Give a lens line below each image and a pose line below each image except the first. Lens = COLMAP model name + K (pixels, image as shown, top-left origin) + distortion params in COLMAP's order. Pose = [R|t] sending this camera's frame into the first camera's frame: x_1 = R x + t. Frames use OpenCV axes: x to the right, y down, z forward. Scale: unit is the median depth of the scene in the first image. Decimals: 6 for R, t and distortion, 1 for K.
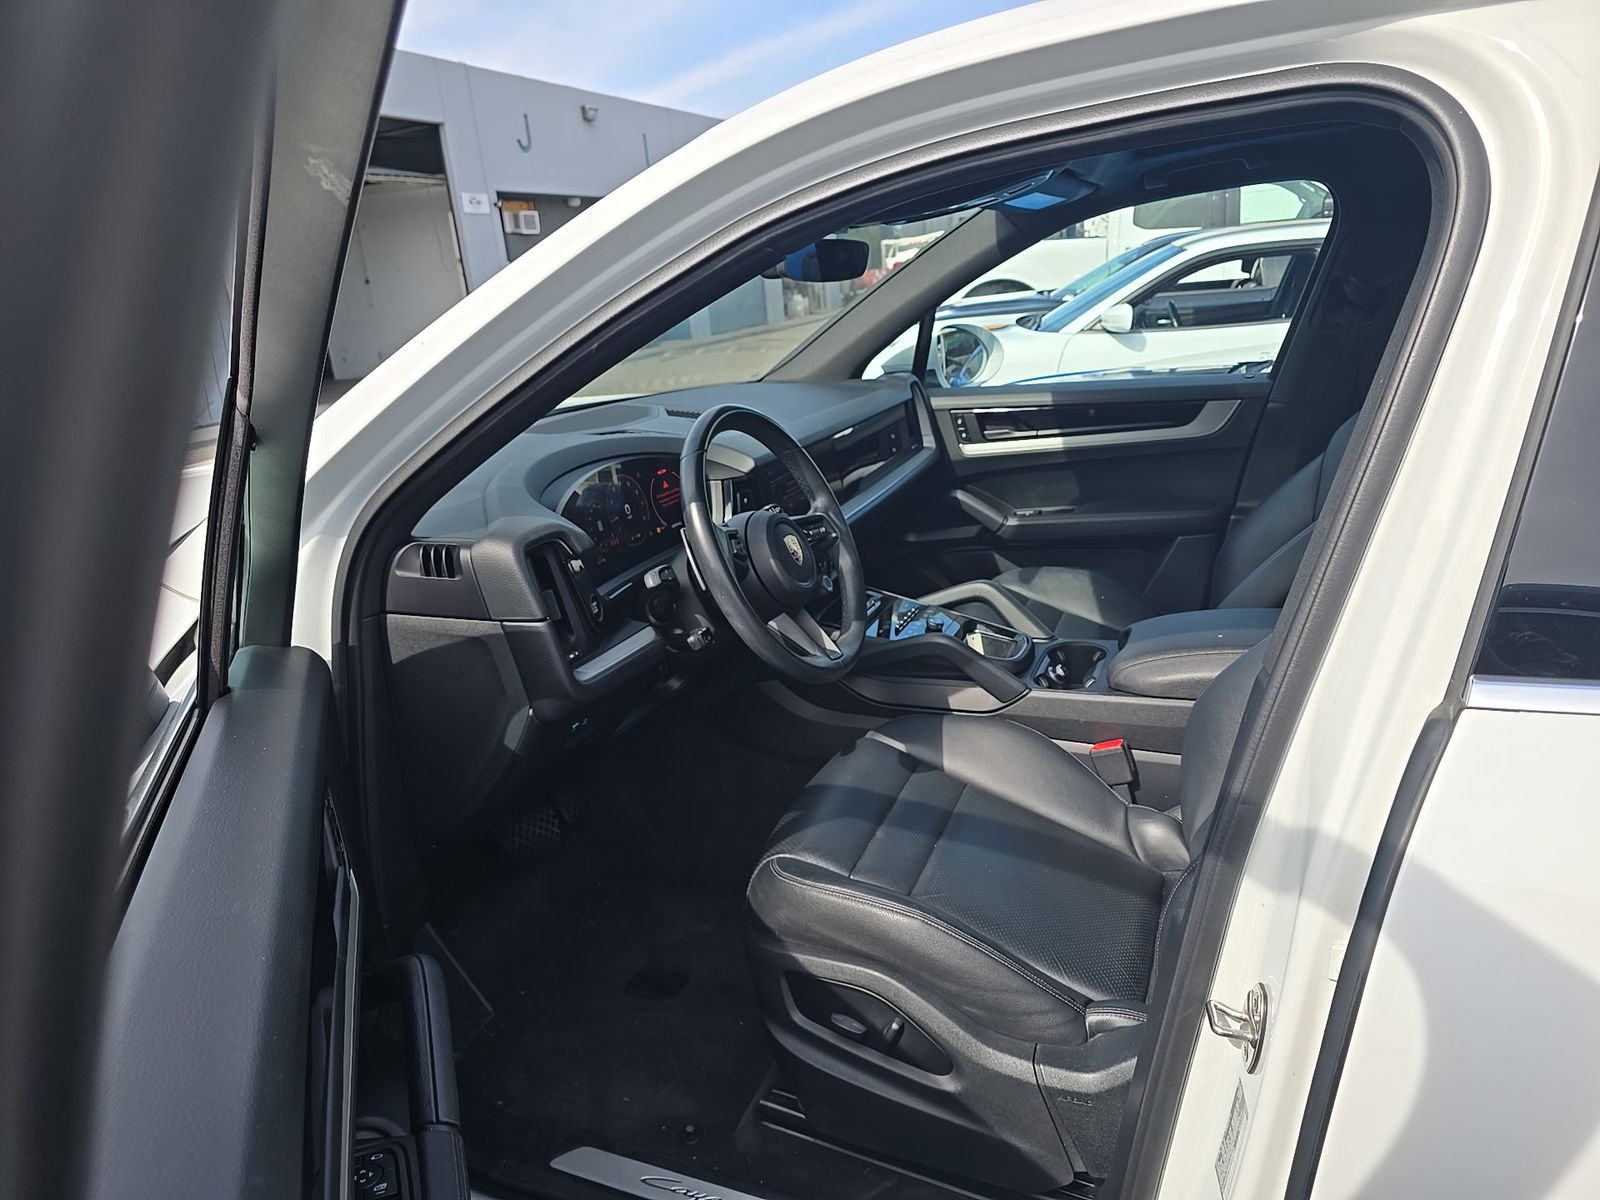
lens RADIAL K [[1097.0, 0, 798.9], [0, 1097.0, 626.5], [0, 0, 1]] dist [0.074389, -0.000769]
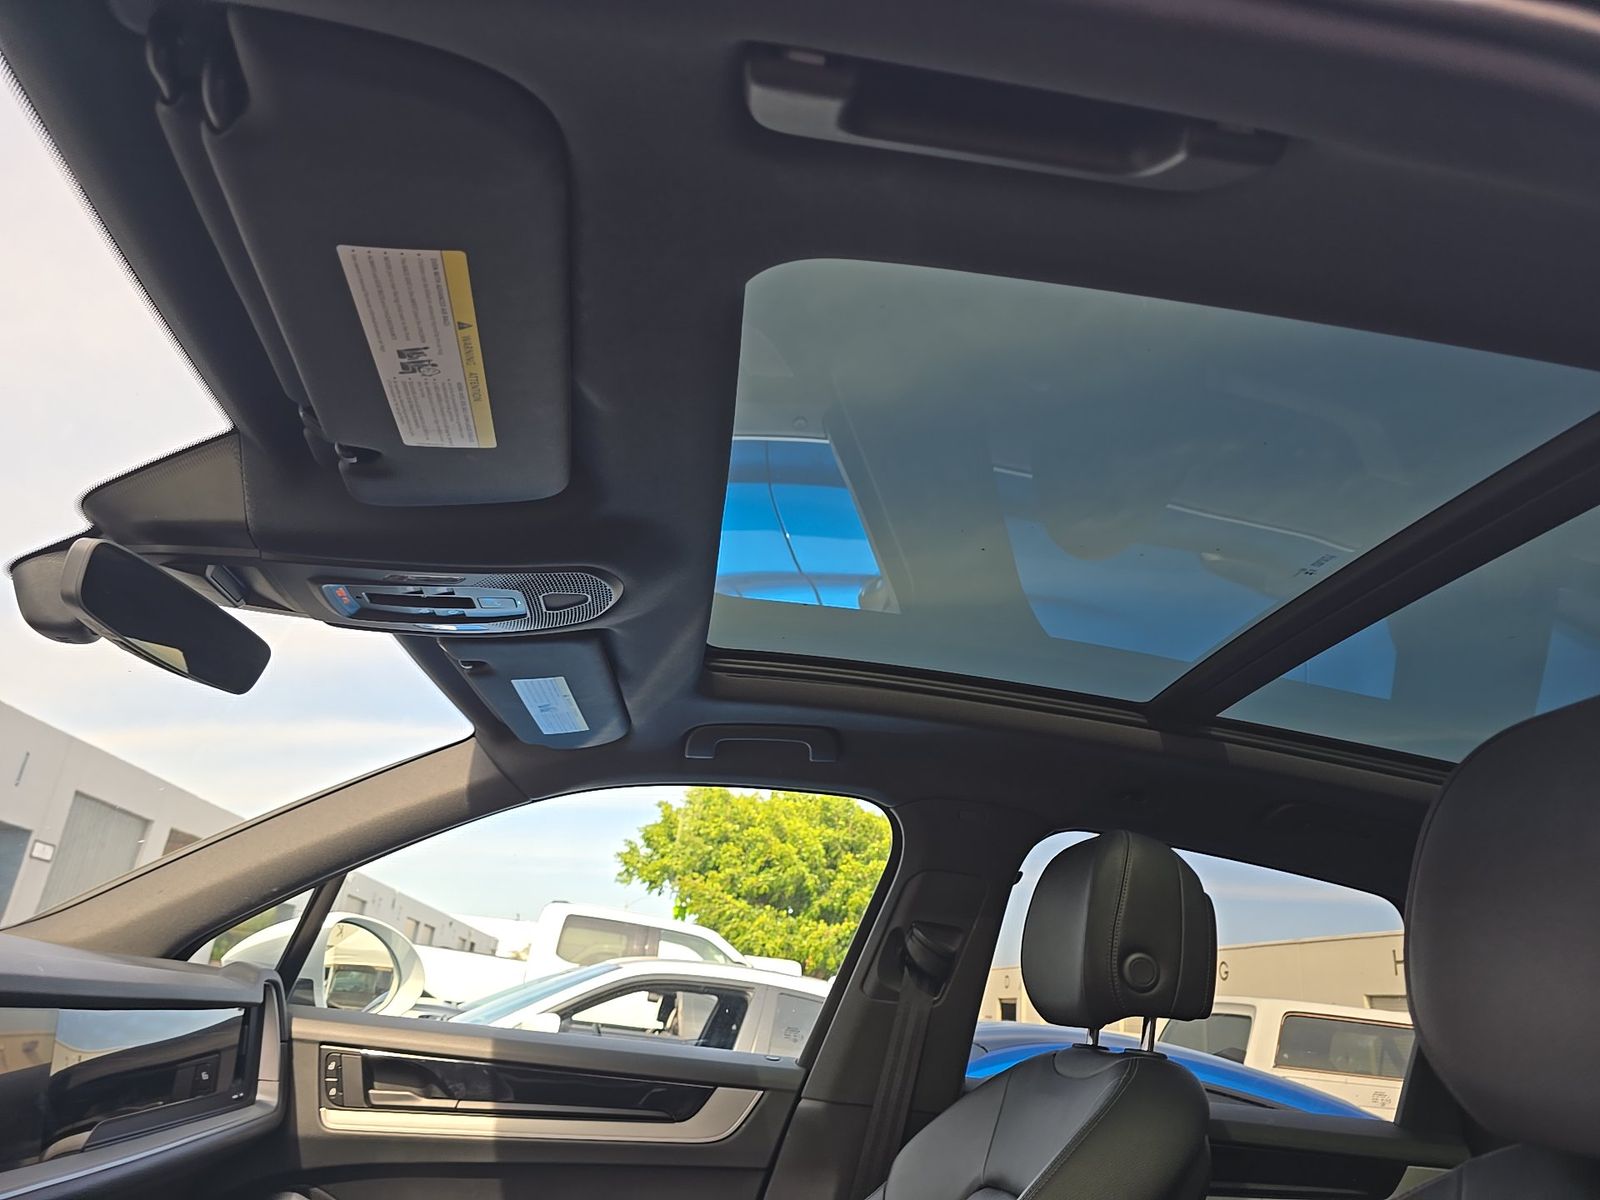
lens RADIAL K [[1079.6, 0, 798.7], [0, 1079.6, 620.8], [0, 0, 1]] dist [0.048911, -0.052759]
pose [[0.856963, 0.334867, 0.391763, 0.066008], [-0.020115, 0.781300, -0.623832, -0.014016], [-0.514985, 0.526721, 0.676281, 0.451509]]
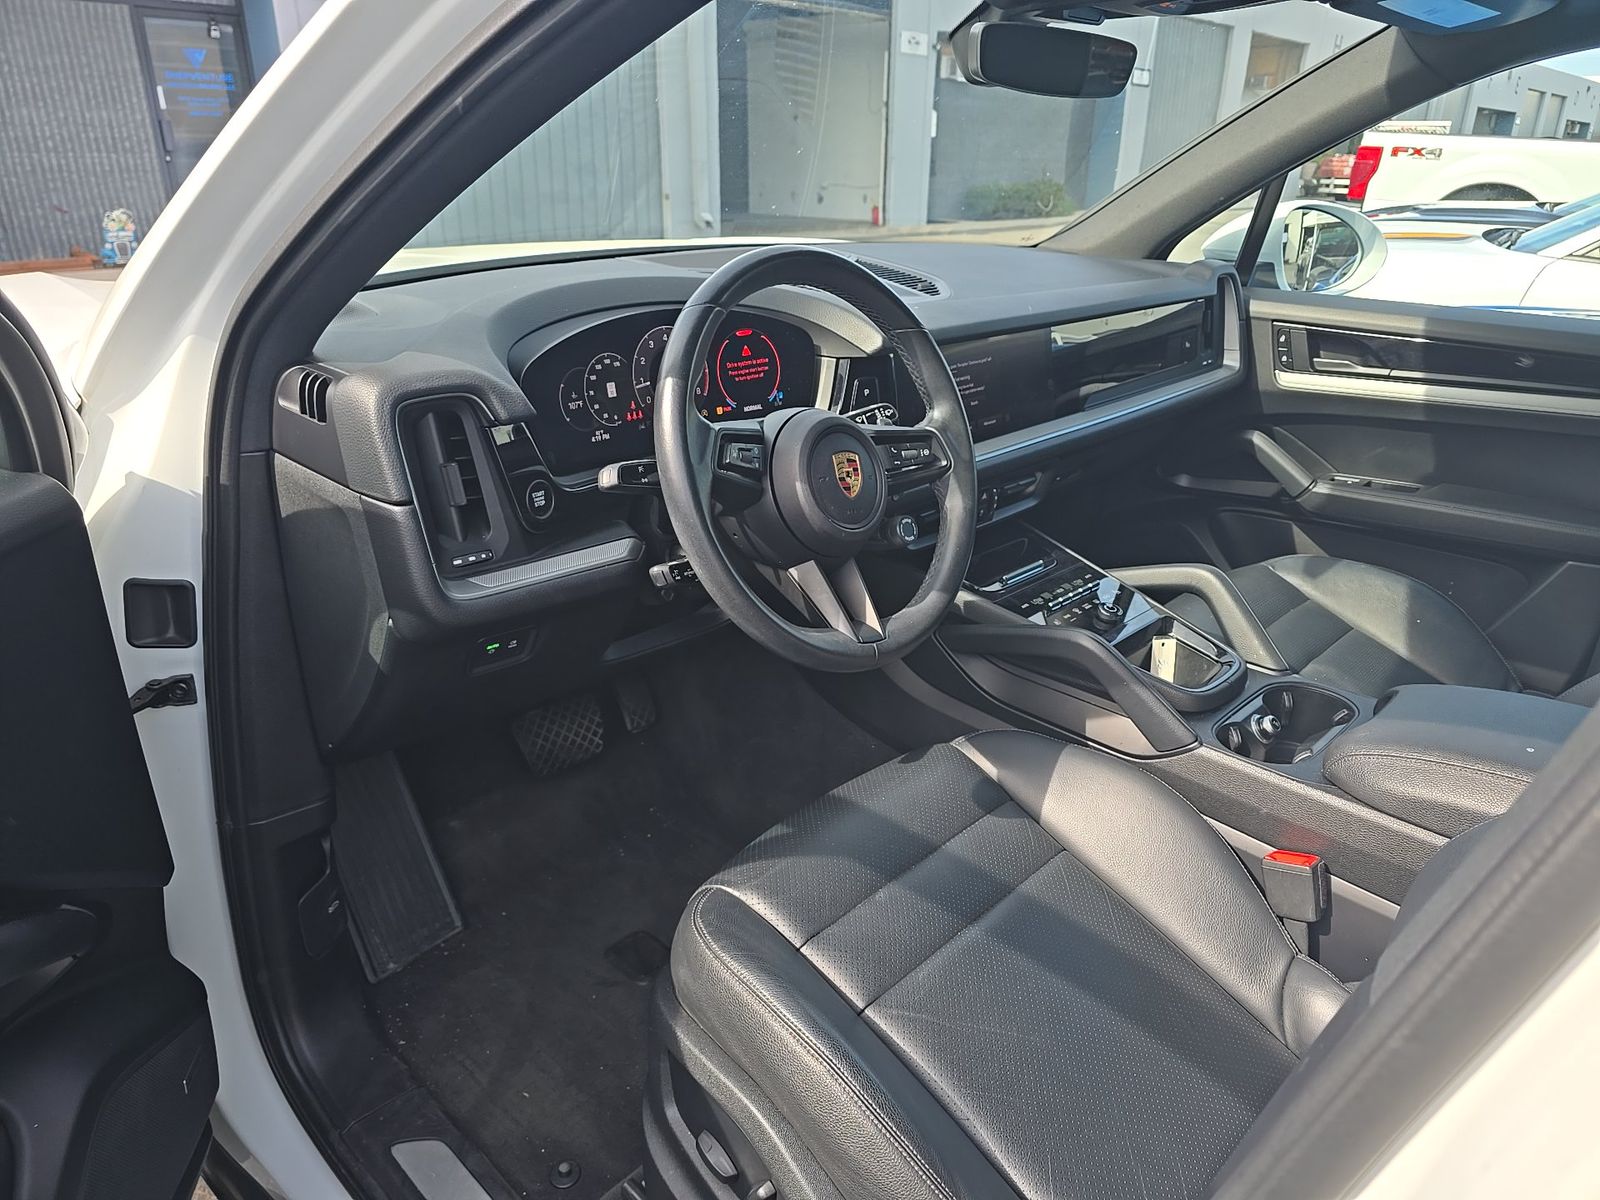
lens RADIAL K [[1079.6, 0, 798.7], [0, 1079.6, 620.8], [0, 0, 1]] dist [0.048911, -0.052759]
pose [[0.922141, 0.241112, -0.302525, 0.149920], [-0.206489, 0.968069, 0.142141, -0.054399], [0.327137, -0.068606, 0.942483, 0.264152]]
